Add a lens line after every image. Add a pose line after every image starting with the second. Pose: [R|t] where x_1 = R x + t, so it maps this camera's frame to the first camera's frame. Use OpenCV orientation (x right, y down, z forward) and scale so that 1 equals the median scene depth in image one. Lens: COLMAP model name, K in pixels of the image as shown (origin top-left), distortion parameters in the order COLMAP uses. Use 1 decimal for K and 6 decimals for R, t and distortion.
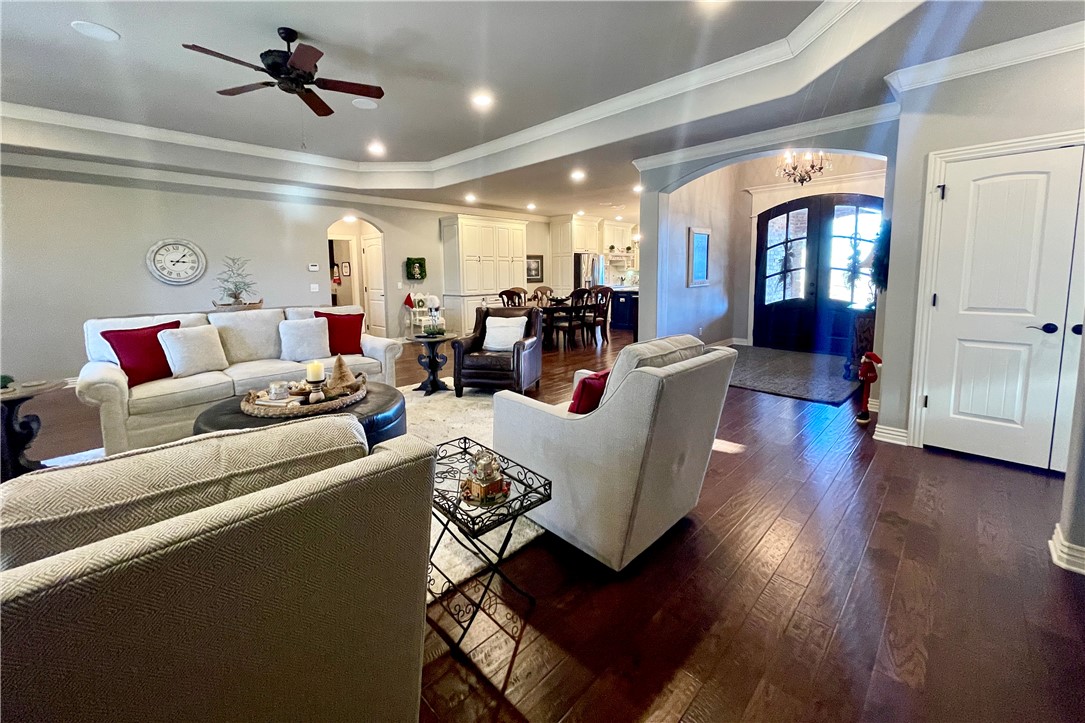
lens RADIAL K [[421.1, 0, 530.9], [0, 421.1, 316.6], [0, 0, 1]] dist [-0.003587, -0.000282]
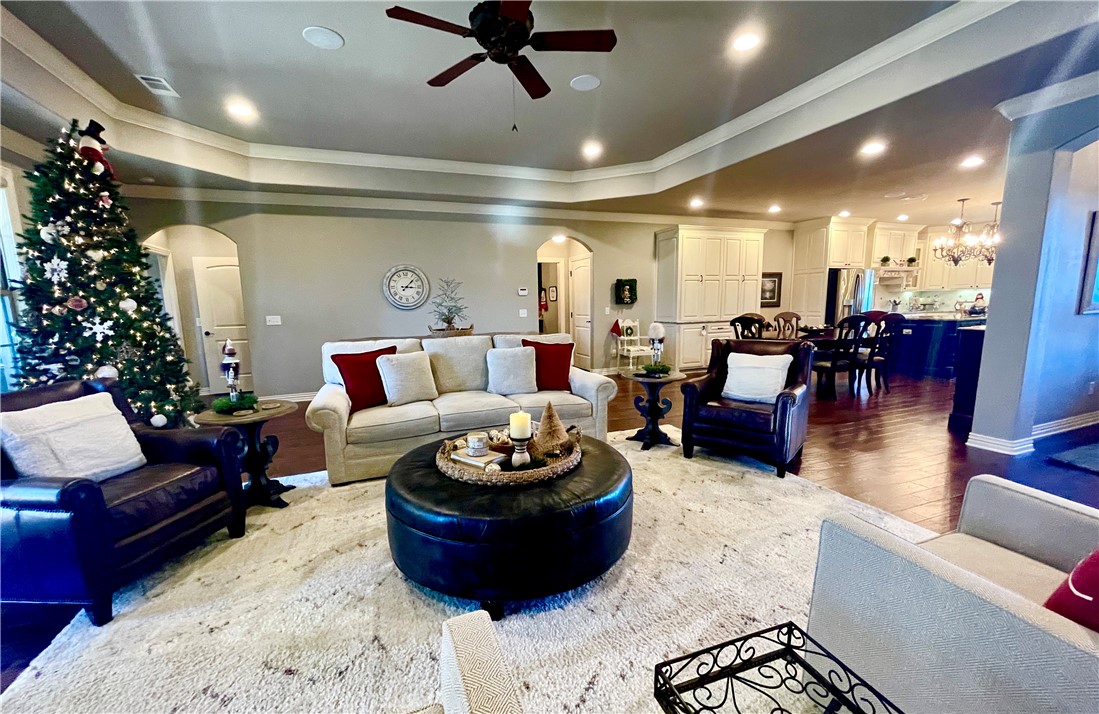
lens RADIAL K [[426.7, 0, 549.9], [0, 426.7, 365.4], [0, 0, 1]] dist [0.003558, -0.000083]
pose [[0.916064, 0.053097, -0.397502, -0.096365], [-0.032357, 0.997751, 0.058709, -0.011516], [0.399725, -0.040919, 0.915721, 0.190112]]
